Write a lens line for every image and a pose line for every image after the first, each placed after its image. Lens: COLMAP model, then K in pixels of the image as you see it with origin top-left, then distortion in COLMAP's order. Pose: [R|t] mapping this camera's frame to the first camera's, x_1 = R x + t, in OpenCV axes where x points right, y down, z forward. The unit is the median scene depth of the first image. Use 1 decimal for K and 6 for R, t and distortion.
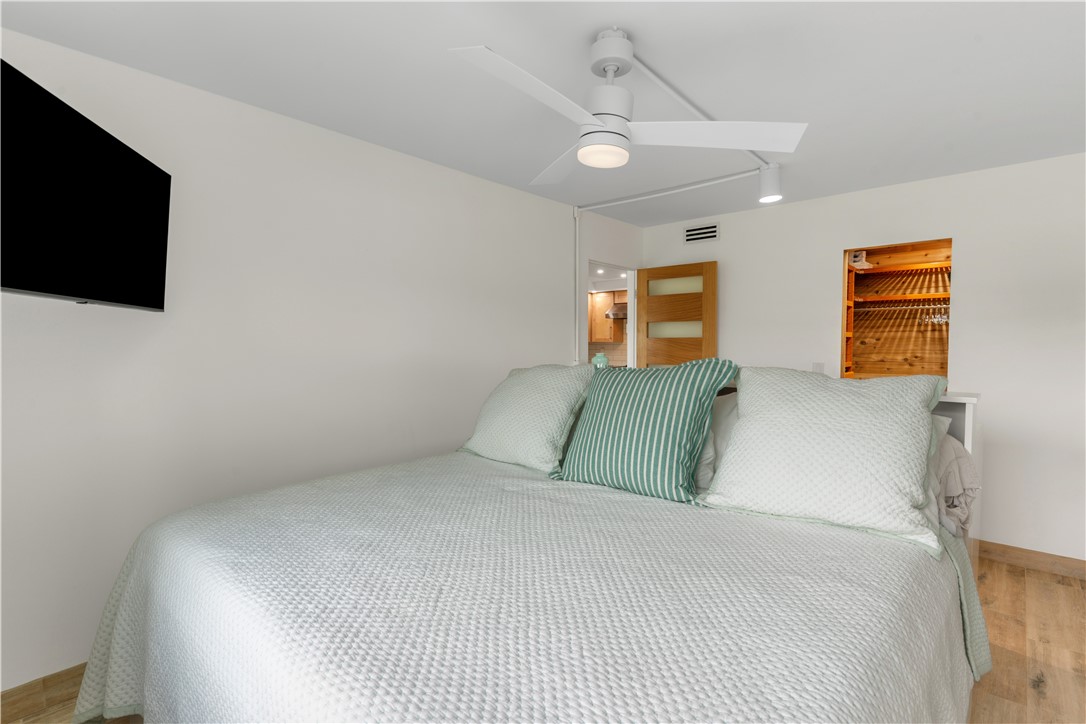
lens RADIAL K [[525.5, 0, 541.8], [0, 525.5, 336.0], [0, 0, 1]] dist [0.005127, -0.000342]
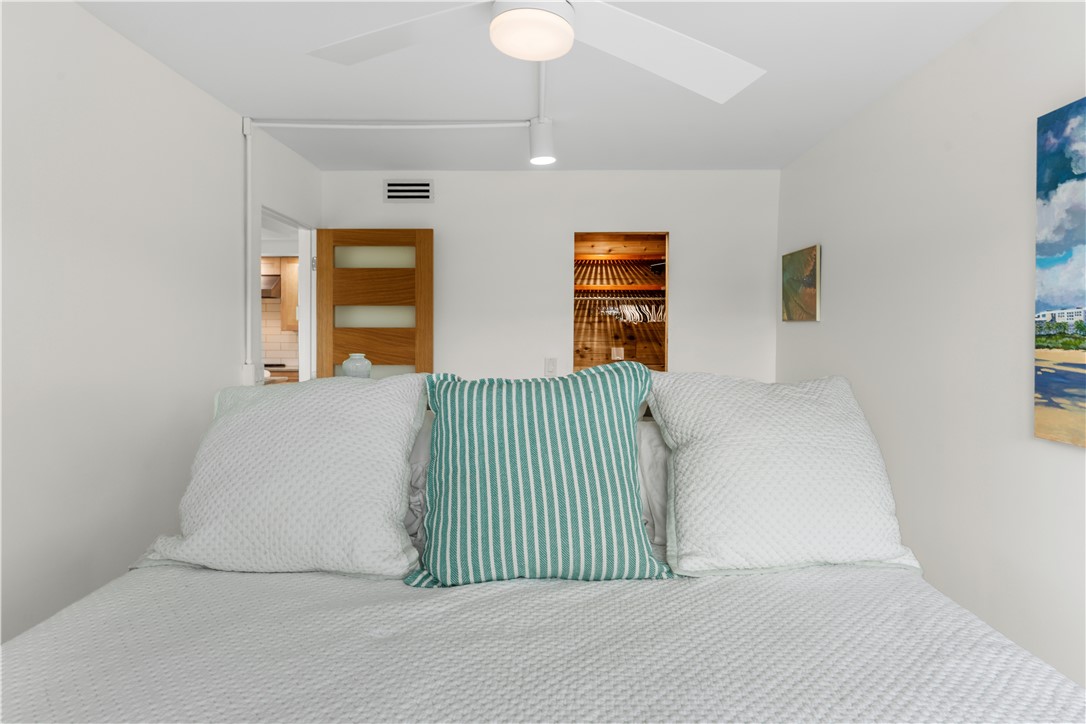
lens RADIAL K [[628.8, 0, 542.2], [0, 628.8, 322.8], [0, 0, 1]] dist [0.004882, 0.001163]
pose [[0.757627, 0.012410, 0.652570, -0.134461], [-0.013107, 0.999907, -0.003799, -0.002790], [-0.652557, -0.005675, 0.757719, 0.172503]]
